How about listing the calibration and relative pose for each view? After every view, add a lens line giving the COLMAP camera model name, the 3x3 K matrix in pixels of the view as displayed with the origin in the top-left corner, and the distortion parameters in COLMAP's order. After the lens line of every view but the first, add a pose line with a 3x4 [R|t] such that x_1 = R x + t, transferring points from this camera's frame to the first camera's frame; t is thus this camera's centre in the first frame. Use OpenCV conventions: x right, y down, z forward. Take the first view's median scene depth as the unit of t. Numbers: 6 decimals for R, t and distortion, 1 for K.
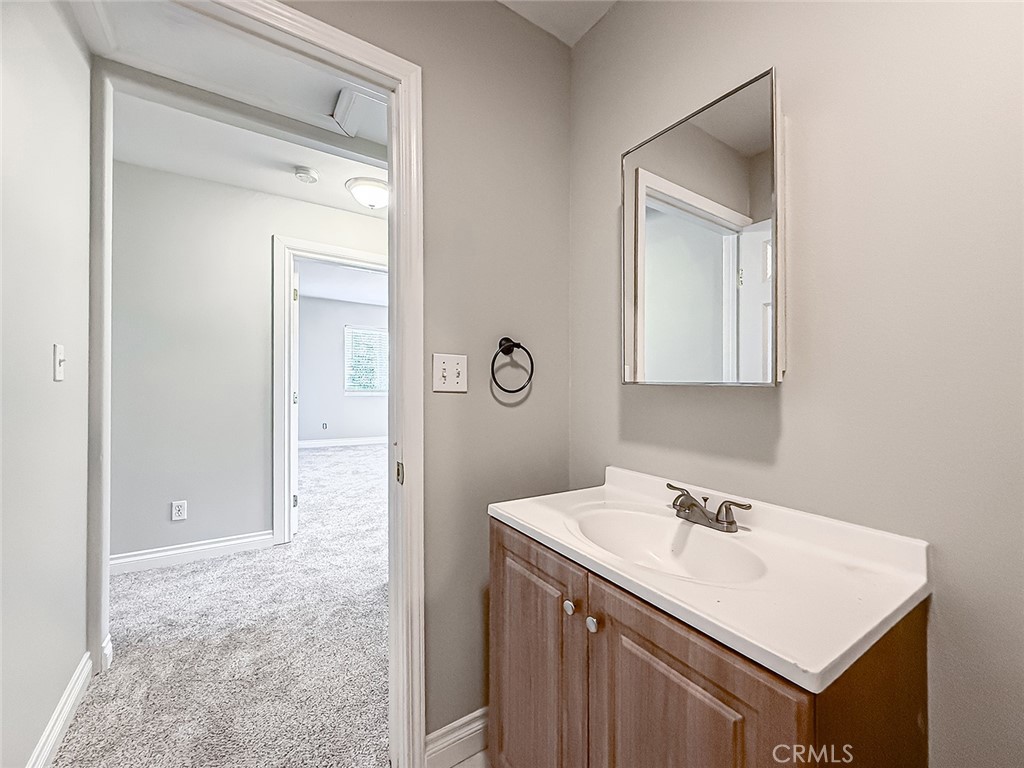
lens RADIAL K [[420.9, 0, 516.0], [0, 420.9, 380.8], [0, 0, 1]] dist [-0.001015, 0.000759]
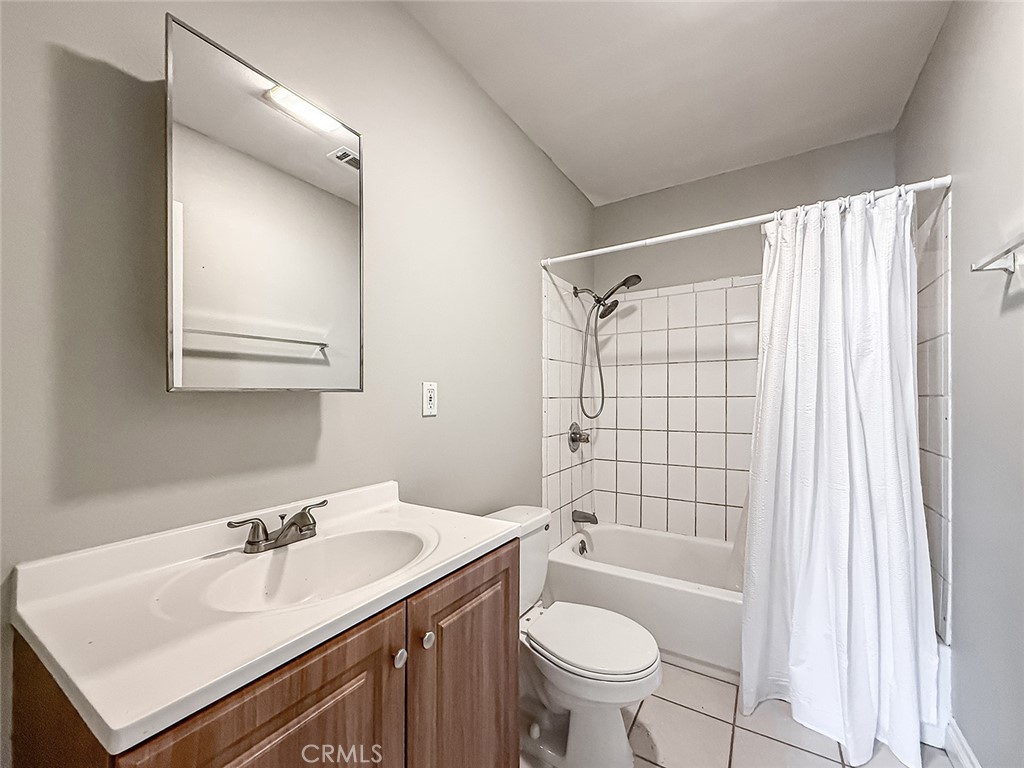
lens RADIAL K [[420.9, 0, 513.3], [0, 420.9, 387.9], [0, 0, 1]] dist [-0.001015, 0.000759]
pose [[-0.414025, -0.002547, 0.910262, -0.649116], [-0.002570, 0.999995, 0.001629, -0.000774], [-0.910262, -0.001665, -0.414030, 1.023714]]
